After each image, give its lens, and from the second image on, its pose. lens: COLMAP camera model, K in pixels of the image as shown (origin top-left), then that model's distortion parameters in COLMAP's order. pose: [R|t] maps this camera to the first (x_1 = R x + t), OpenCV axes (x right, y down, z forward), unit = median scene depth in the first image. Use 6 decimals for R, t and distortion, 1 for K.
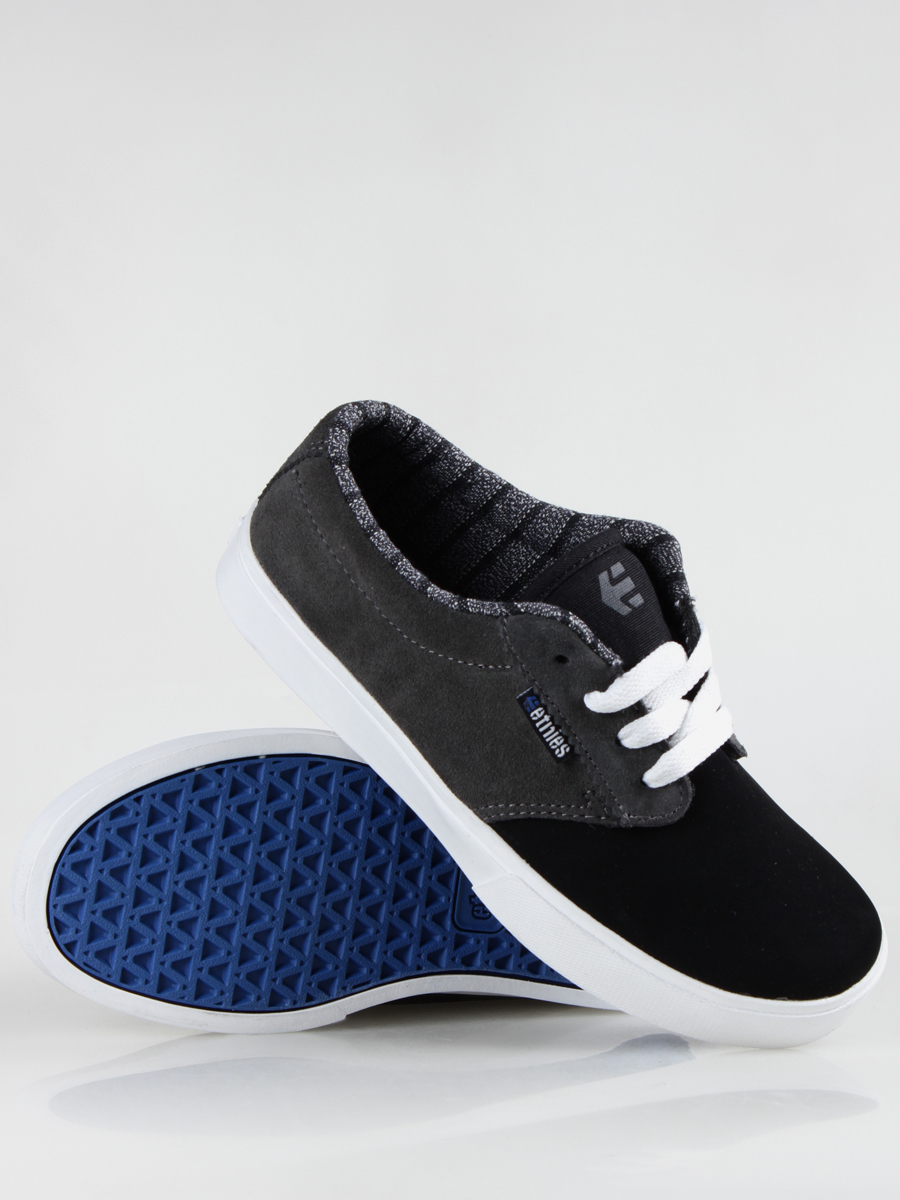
lens RADIAL K [[3618.4, 0, 450.0], [0, 3618.4, 600.0], [0, 0, 1]] dist [0.156324, 0.440982]
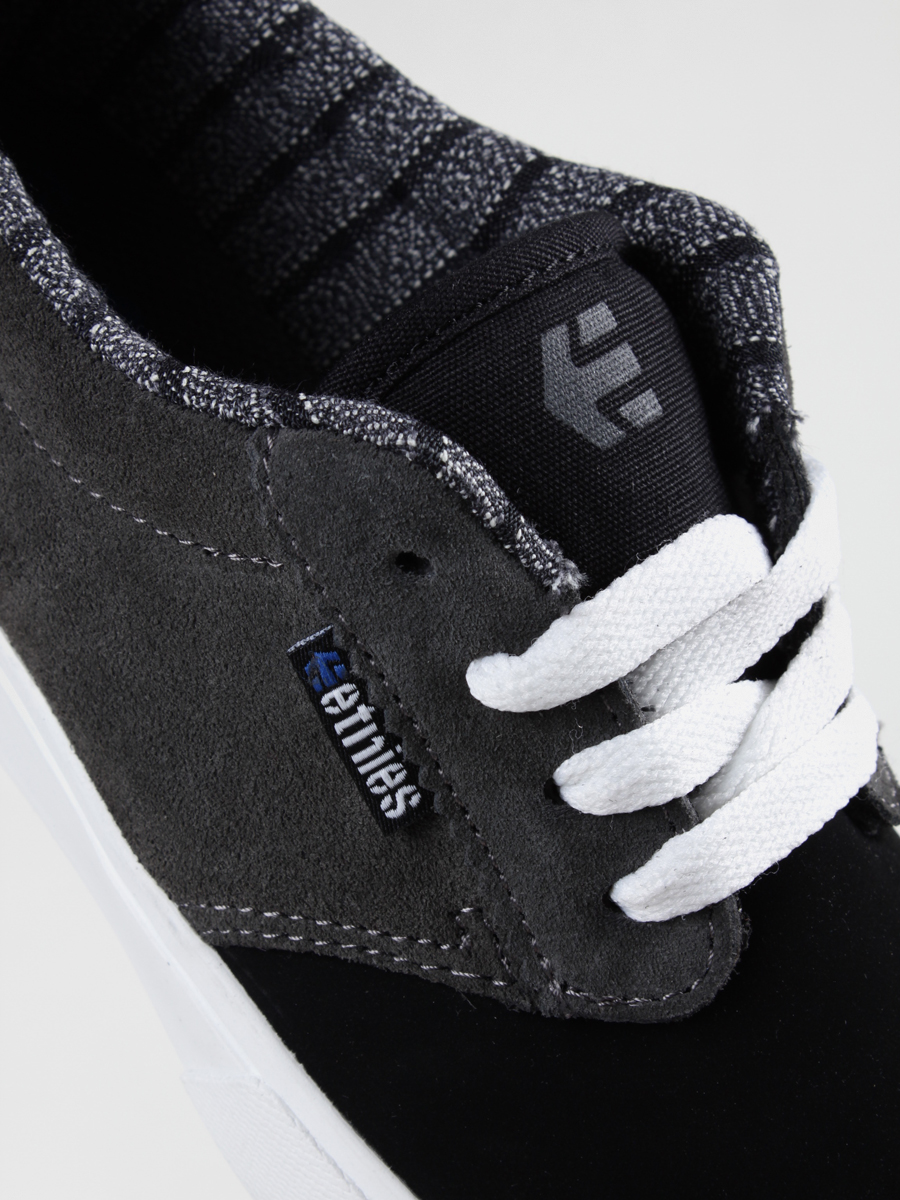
lens RADIAL K [[3618.4, 0, 450.0], [0, 3618.4, 600.0], [0, 0, 1]] dist [0.156324, 0.440982]
pose [[0.993907, 0.095032, -0.055830, 0.054309], [-0.088107, 0.989382, 0.115586, -0.021888], [0.066221, -0.109963, 0.991727, 0.628691]]
